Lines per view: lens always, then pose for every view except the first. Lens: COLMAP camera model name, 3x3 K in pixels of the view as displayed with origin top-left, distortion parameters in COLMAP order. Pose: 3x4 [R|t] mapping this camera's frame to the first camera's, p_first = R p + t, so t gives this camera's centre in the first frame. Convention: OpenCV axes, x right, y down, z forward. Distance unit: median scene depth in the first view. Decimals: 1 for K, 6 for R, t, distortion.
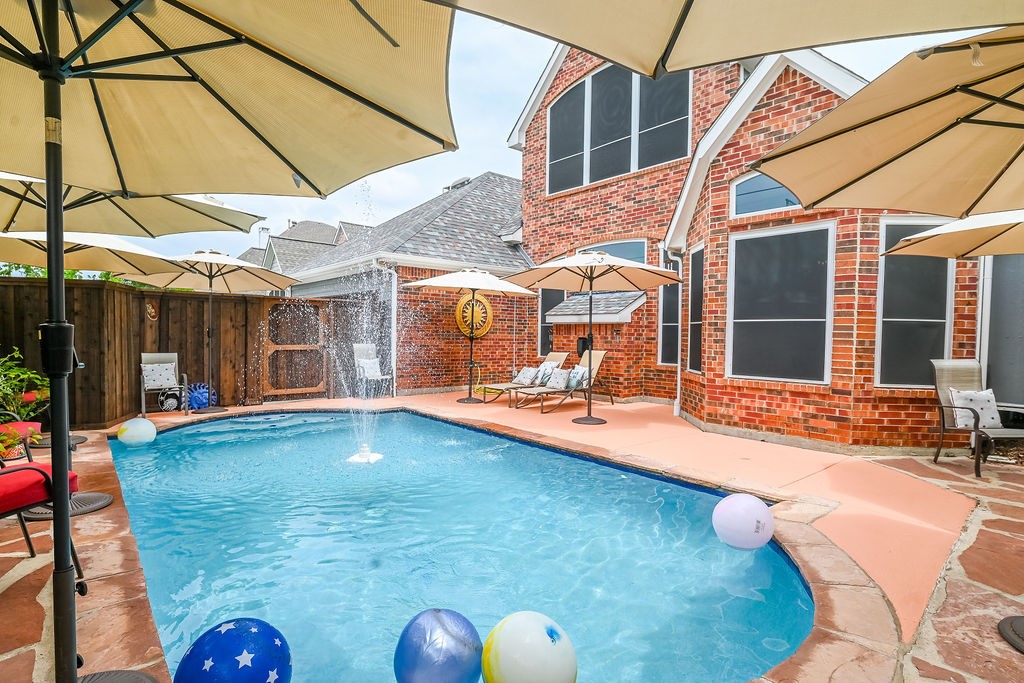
lens RADIAL K [[534.7, 0, 509.1], [0, 534.7, 342.0], [0, 0, 1]] dist [-0.016529, 0.001214]
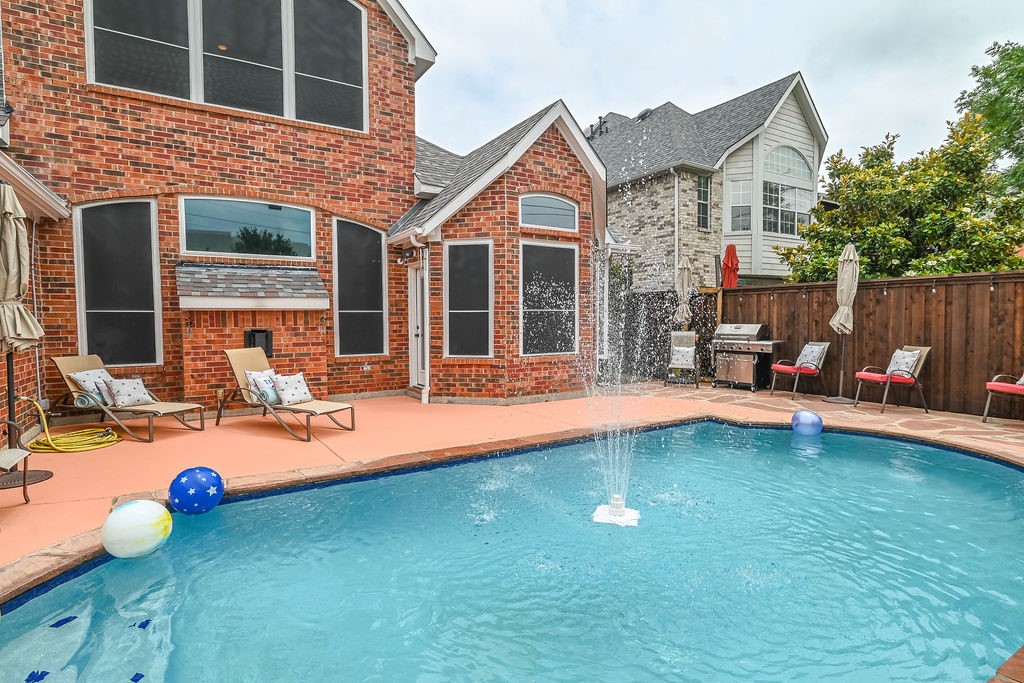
lens RADIAL K [[534.7, 0, 509.1], [0, 534.7, 342.0], [0, 0, 1]] dist [-0.016529, 0.001214]
pose [[0.106689, -0.056934, 0.992661, -0.571816], [0.023799, 0.998219, 0.054695, -0.024816], [-0.994008, 0.017789, 0.107854, 0.637957]]
